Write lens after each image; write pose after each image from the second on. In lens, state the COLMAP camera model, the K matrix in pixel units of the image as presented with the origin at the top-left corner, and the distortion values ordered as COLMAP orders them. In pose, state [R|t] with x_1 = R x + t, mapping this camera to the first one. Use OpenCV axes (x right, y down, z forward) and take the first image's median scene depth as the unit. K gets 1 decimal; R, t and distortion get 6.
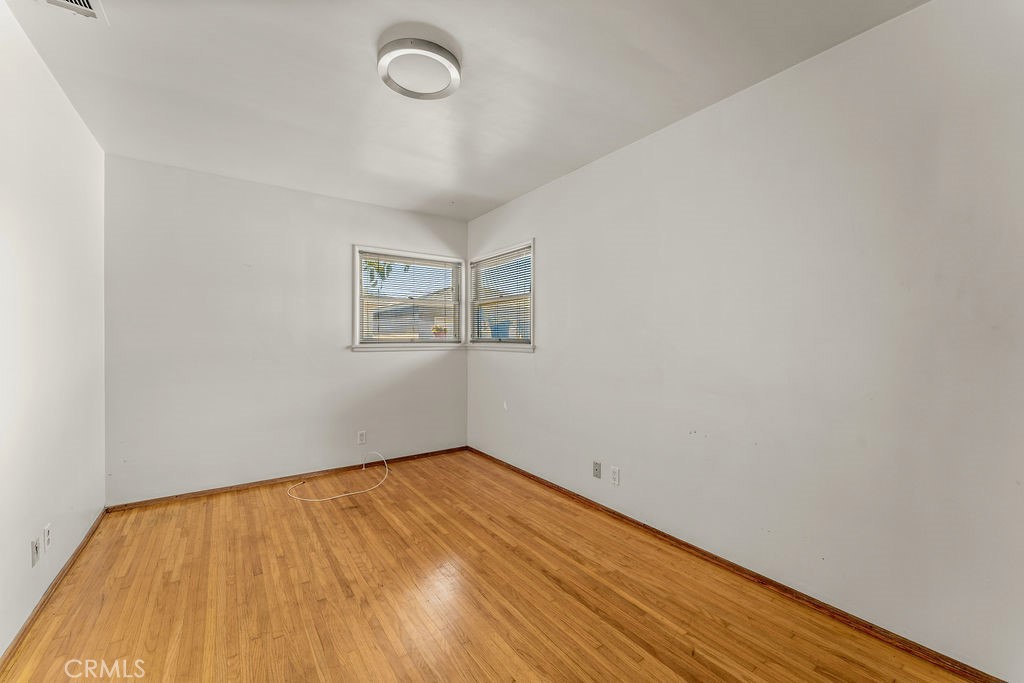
lens RADIAL K [[411.4, 0, 517.3], [0, 411.4, 338.4], [0, 0, 1]] dist [0.000885, -0.000010]
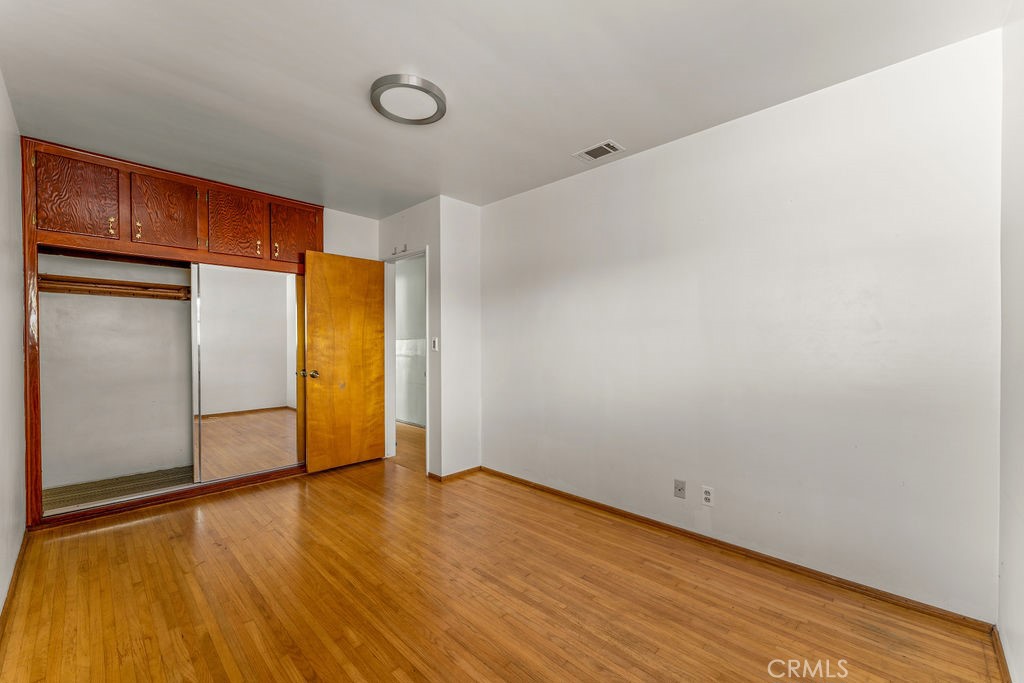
lens RADIAL K [[415.4, 0, 514.2], [0, 415.4, 345.5], [0, 0, 1]] dist [0.000385, -0.000014]
pose [[-0.983498, 0.000517, -0.180918, -0.204790], [-0.001466, 0.999940, 0.010829, -0.000981], [0.180913, 0.010915, -0.983439, 1.430532]]
